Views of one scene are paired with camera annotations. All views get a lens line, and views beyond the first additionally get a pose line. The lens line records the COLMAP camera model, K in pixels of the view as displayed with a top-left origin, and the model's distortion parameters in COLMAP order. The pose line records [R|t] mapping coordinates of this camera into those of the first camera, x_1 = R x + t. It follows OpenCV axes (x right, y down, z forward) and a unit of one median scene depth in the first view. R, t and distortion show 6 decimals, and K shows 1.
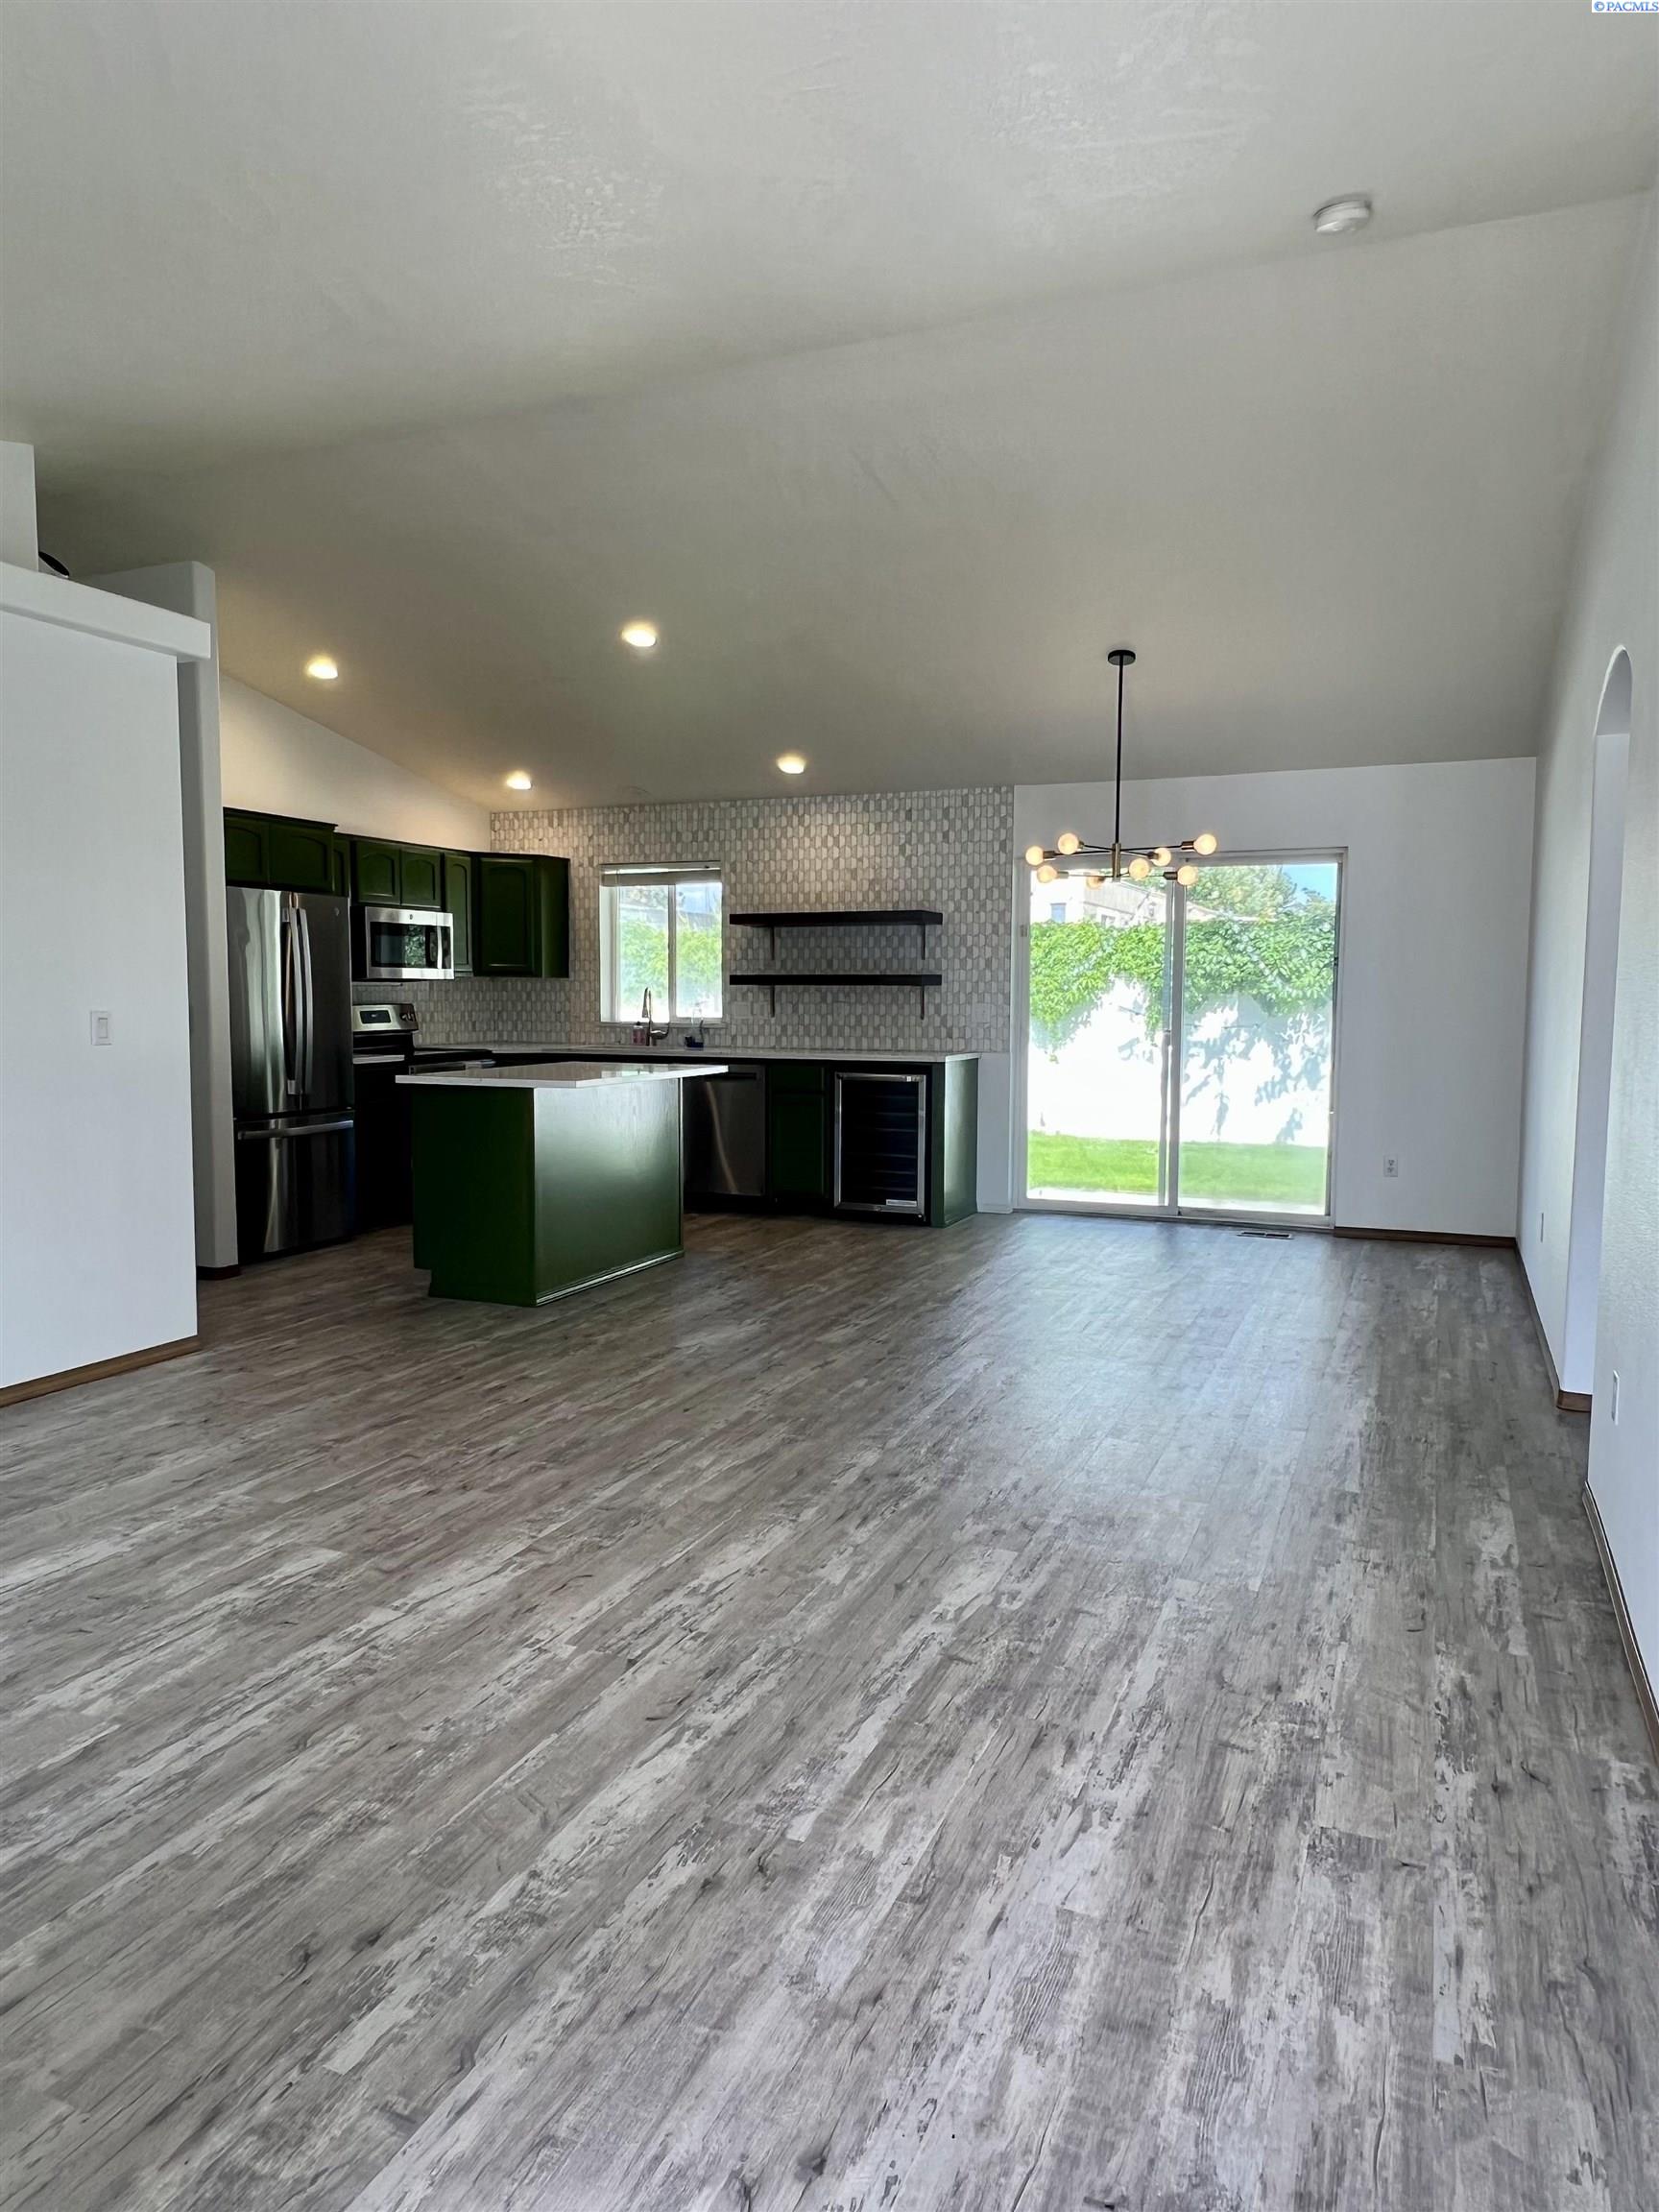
lens RADIAL K [[1413.2, 0, 829.5], [0, 1413.2, 1106.0], [0, 0, 1]] dist [-0.003099, 0.000664]
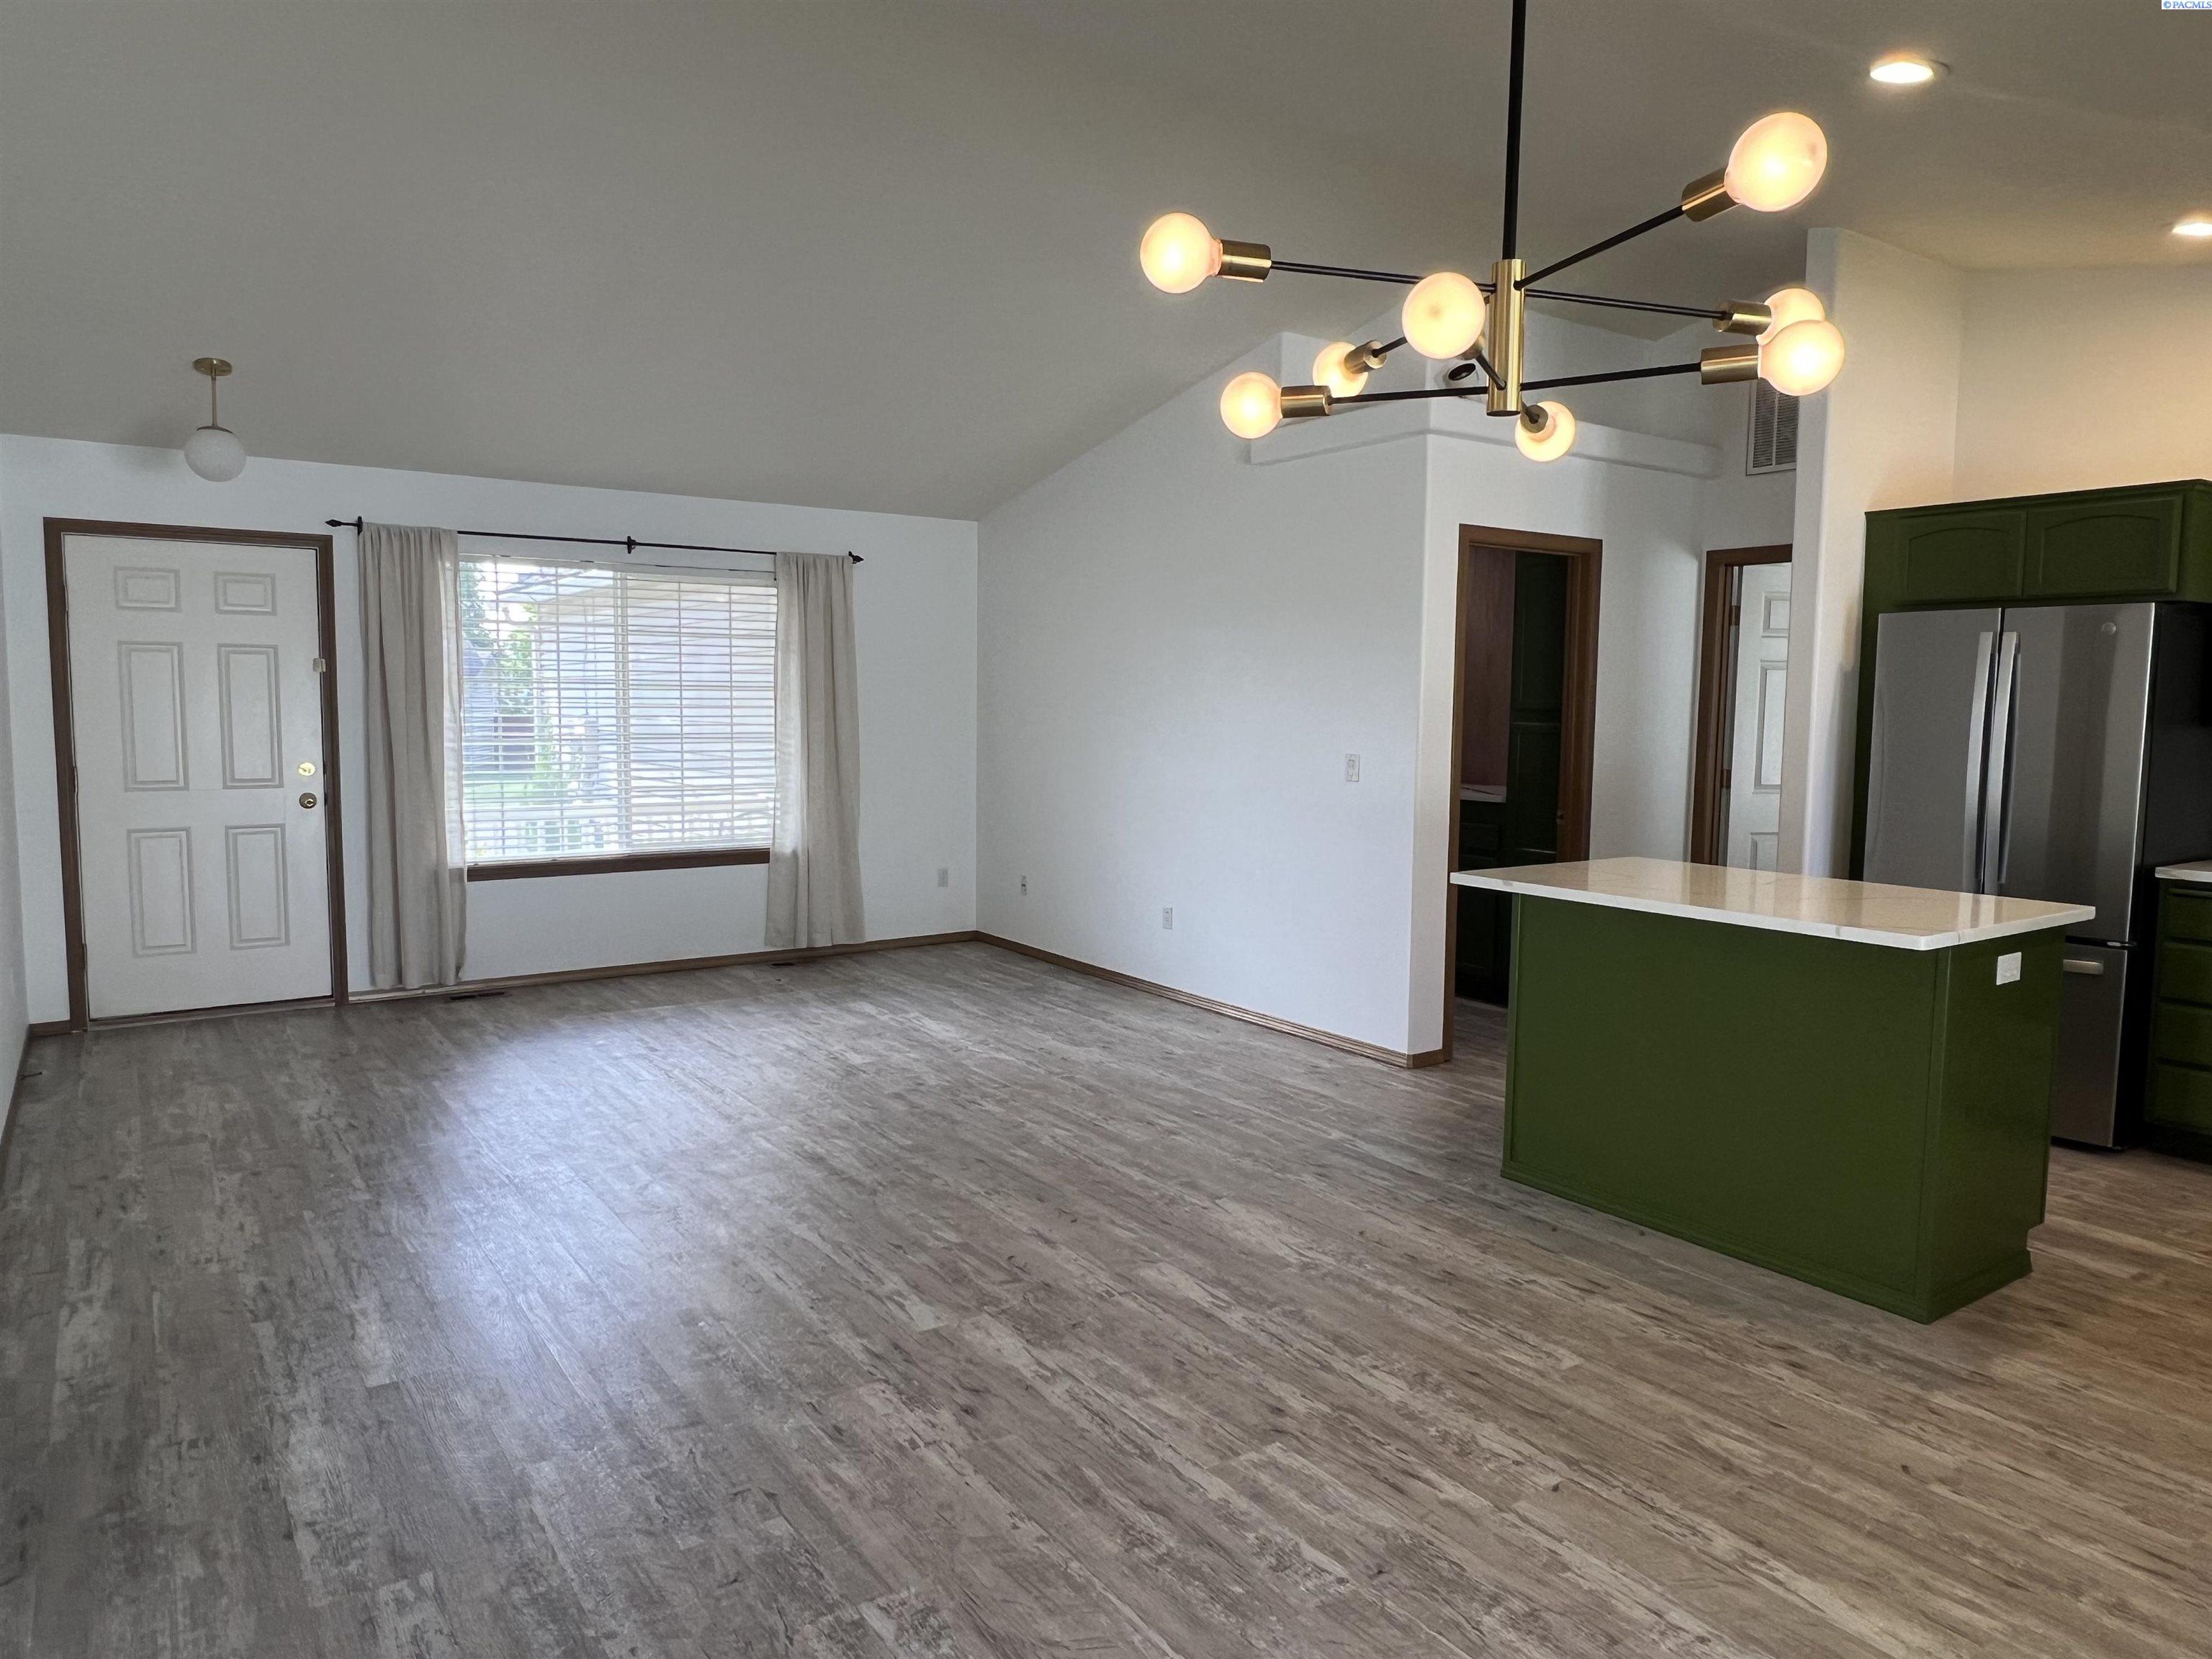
lens RADIAL K [[1413.2, 0, 1091.0], [0, 1413.2, 827.3], [0, 0, 1]] dist [-0.003099, 0.000664]
pose [[-0.531621, 0.067788, -0.844265, 0.585415], [-0.080882, 0.988174, 0.130272, -0.132063], [0.843111, 0.137541, -0.519851, 1.327942]]
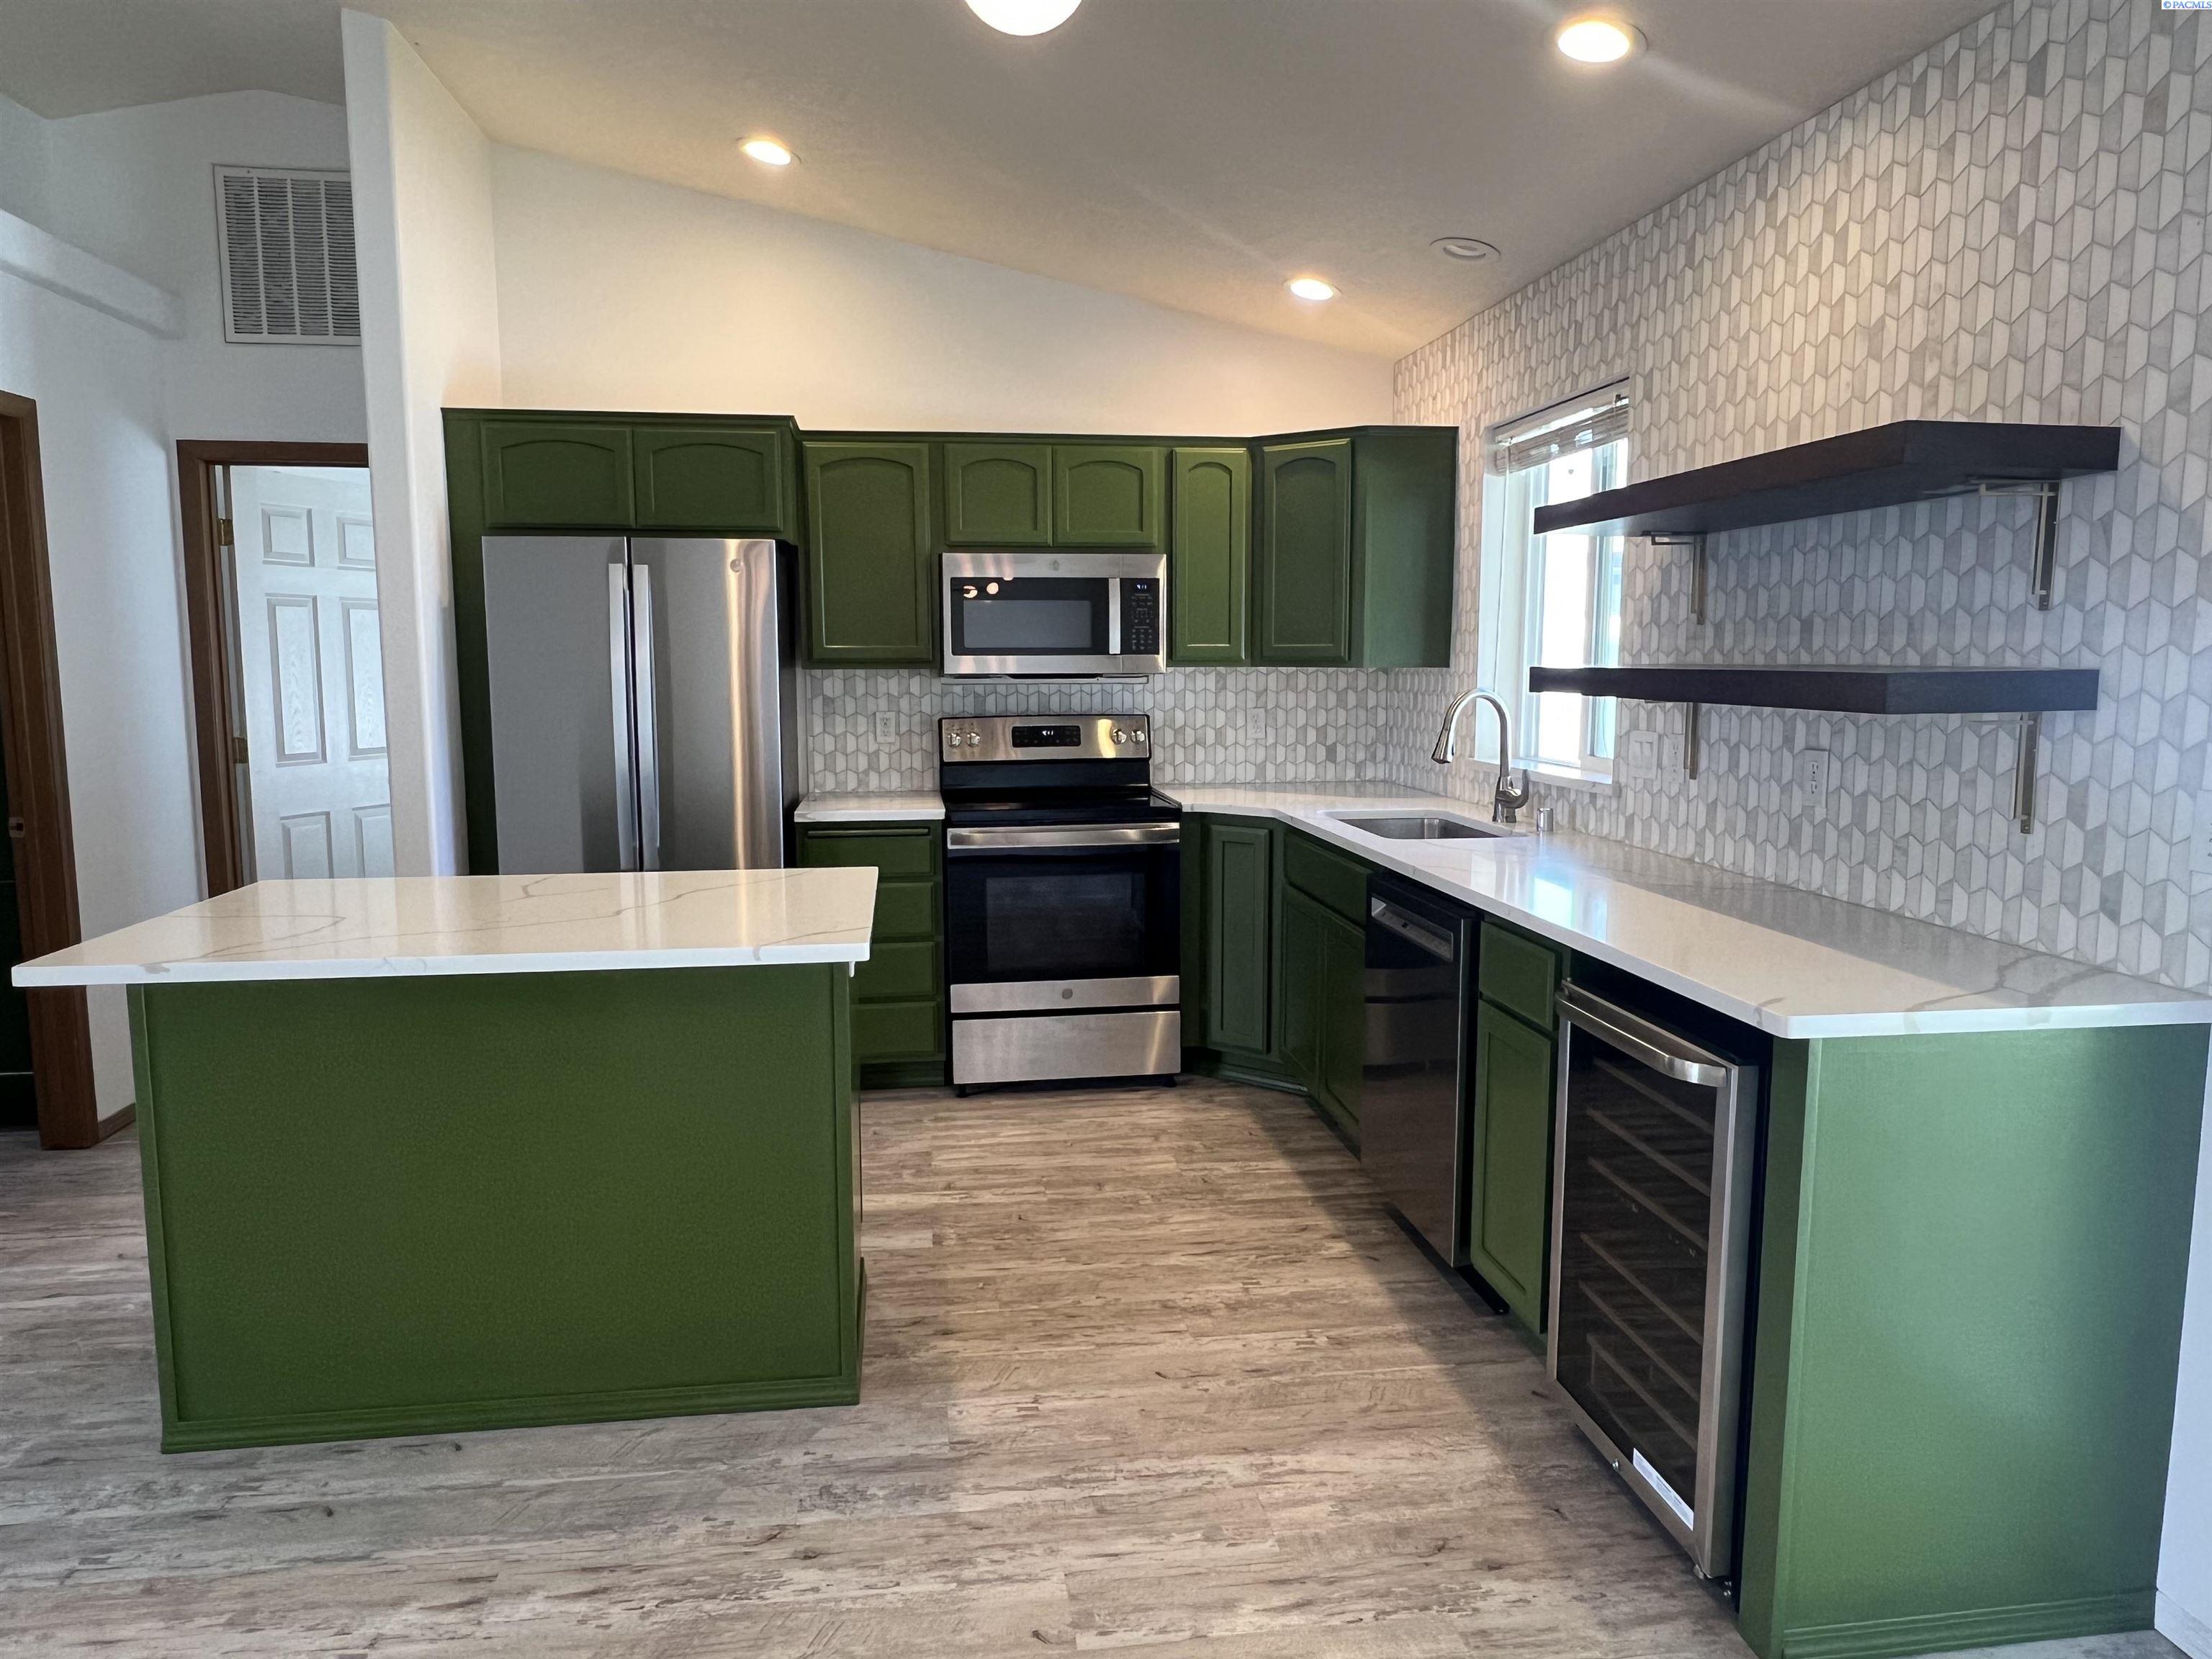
lens RADIAL K [[1413.2, 0, 1091.0], [0, 1413.2, 827.3], [0, 0, 1]] dist [-0.003099, 0.000664]
pose [[0.515523, 0.099249, -0.851108, 0.332508], [-0.066555, 0.994907, 0.075705, -0.115502], [0.854287, 0.017618, 0.519503, 1.145344]]
